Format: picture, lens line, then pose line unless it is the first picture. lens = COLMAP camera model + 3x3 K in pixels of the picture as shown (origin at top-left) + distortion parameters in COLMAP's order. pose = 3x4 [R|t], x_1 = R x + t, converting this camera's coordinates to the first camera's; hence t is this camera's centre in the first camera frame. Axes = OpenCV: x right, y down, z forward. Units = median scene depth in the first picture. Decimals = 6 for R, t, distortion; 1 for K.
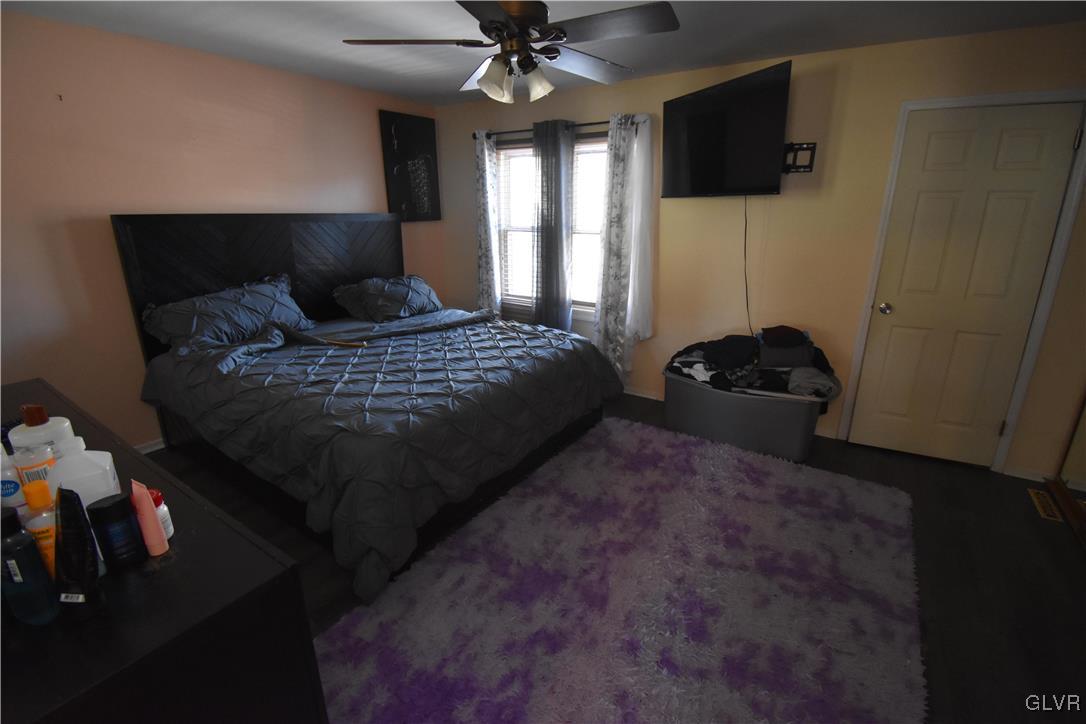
lens RADIAL K [[478.3, 0, 543.0], [0, 478.3, 362.0], [0, 0, 1]] dist [0.018210, -0.024249]
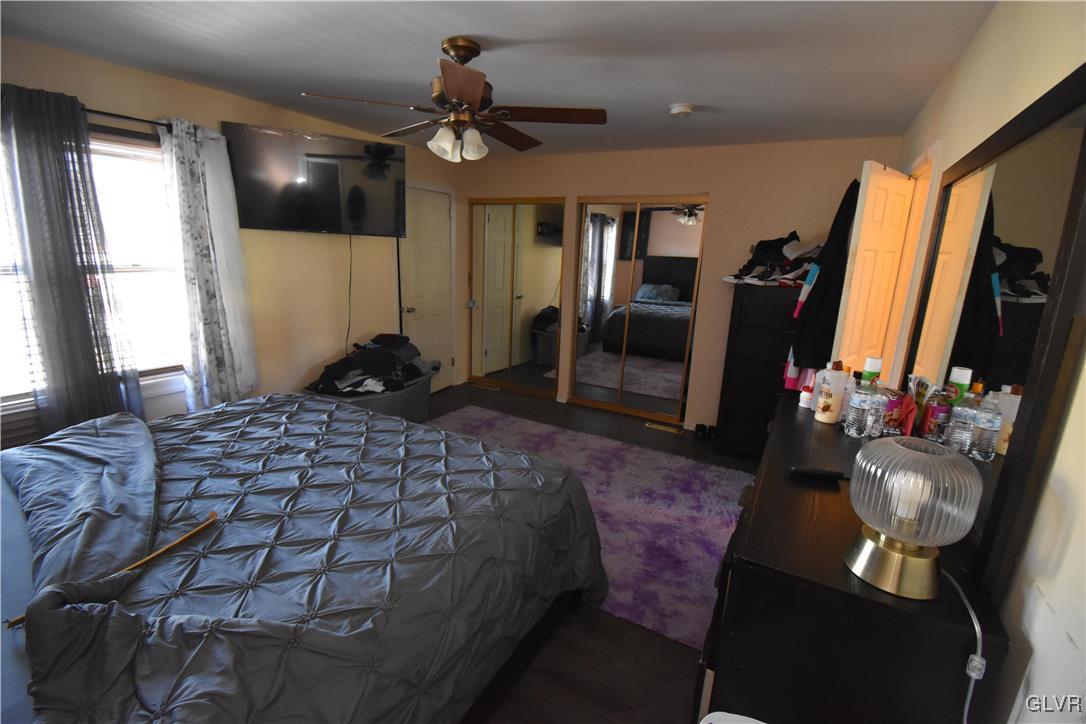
lens RADIAL K [[478.3, 0, 543.0], [0, 478.3, 362.0], [0, 0, 1]] dist [0.018210, -0.024249]
pose [[-0.054204, -0.226469, 0.972509, -0.701377], [0.265320, 0.935664, 0.232677, -0.168318], [-0.962636, 0.270638, 0.009370, 0.519200]]
